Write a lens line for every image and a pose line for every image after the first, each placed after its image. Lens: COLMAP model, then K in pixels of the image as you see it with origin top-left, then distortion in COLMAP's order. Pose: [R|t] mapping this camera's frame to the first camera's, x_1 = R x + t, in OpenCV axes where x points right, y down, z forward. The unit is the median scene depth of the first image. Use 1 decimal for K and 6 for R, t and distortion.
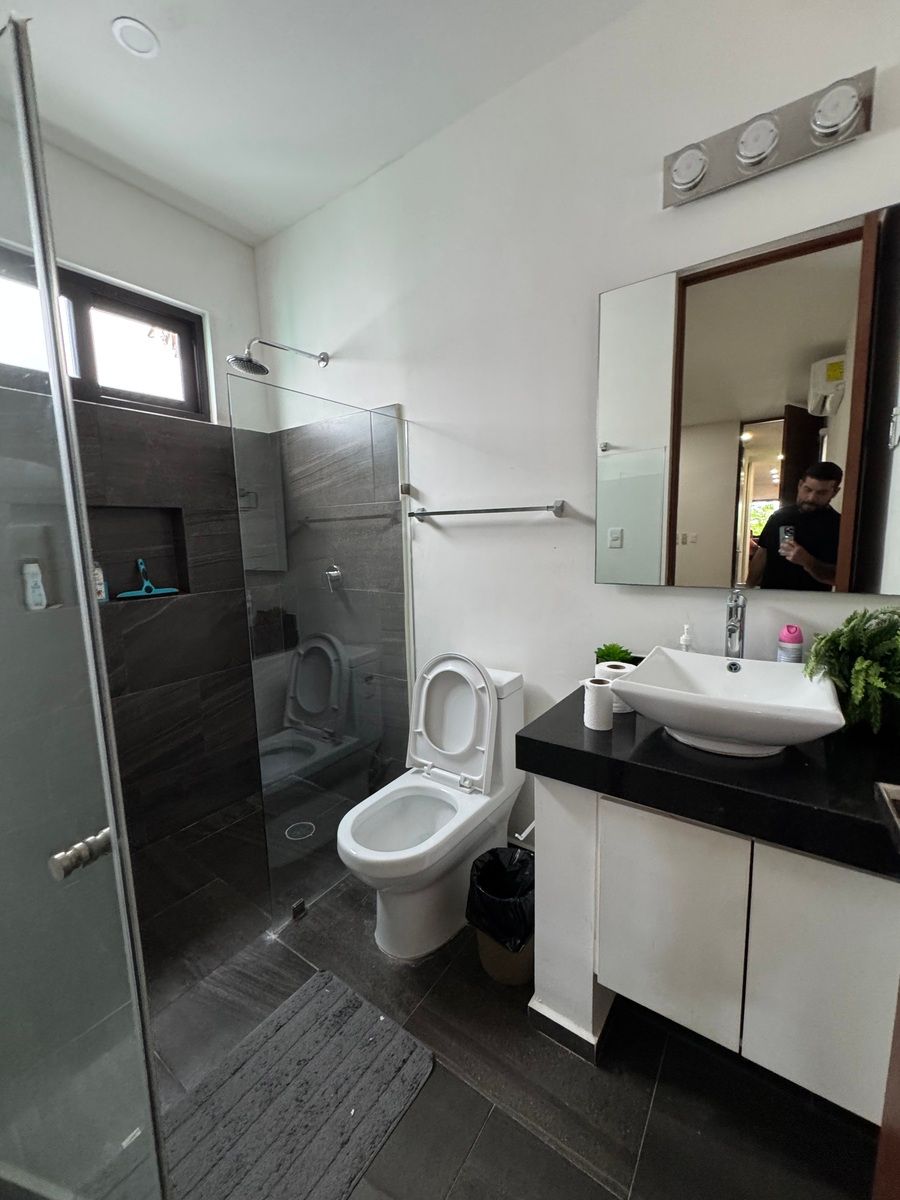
lens RADIAL K [[476.9, 0, 447.3], [0, 476.9, 597.8], [0, 0, 1]] dist [-0.000543, -0.000012]
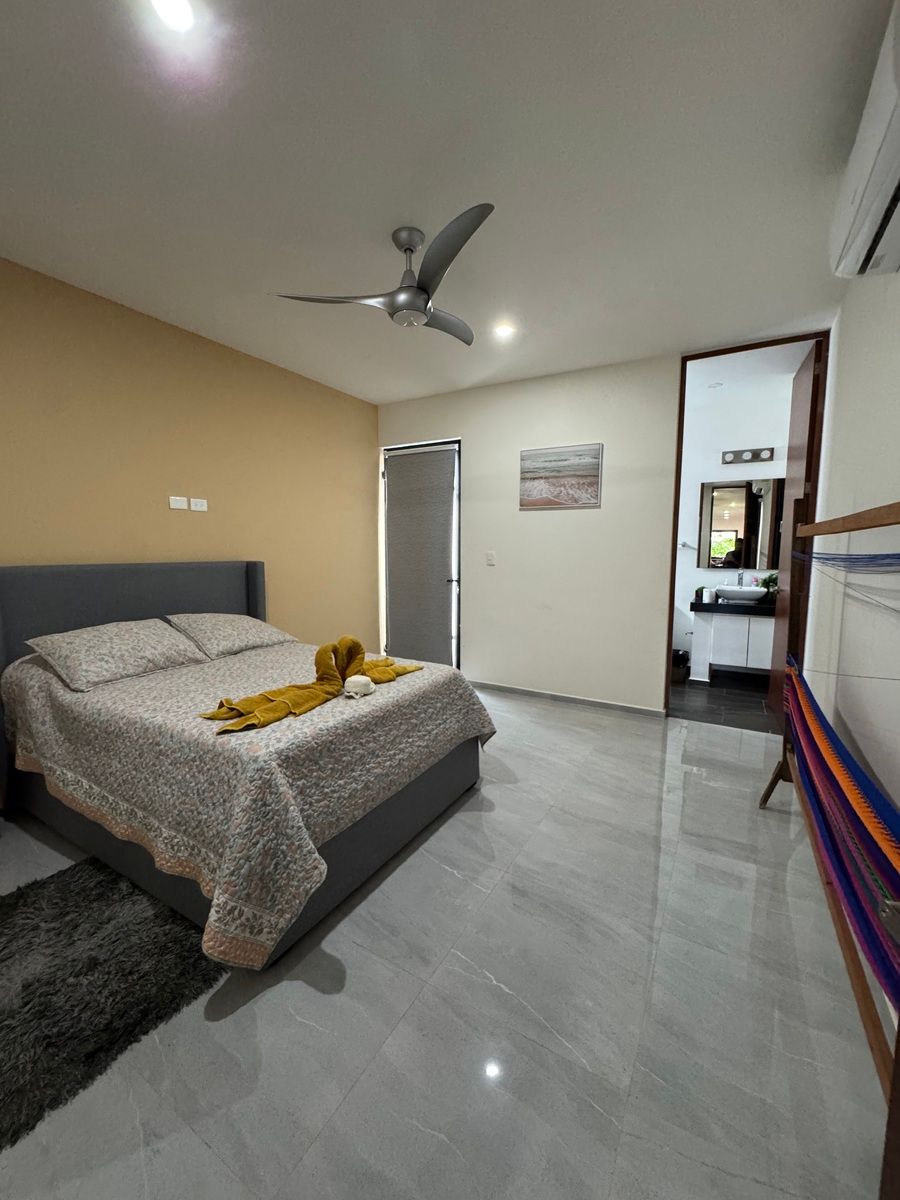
lens RADIAL K [[476.9, 0, 452.1], [0, 476.9, 599.8], [0, 0, 1]] dist [-0.000543, -0.000012]
pose [[0.994895, 0.018994, 0.099107, -2.136466], [-0.016808, 0.999598, -0.022849, 0.372403], [-0.099501, 0.021067, 0.994814, -2.642377]]
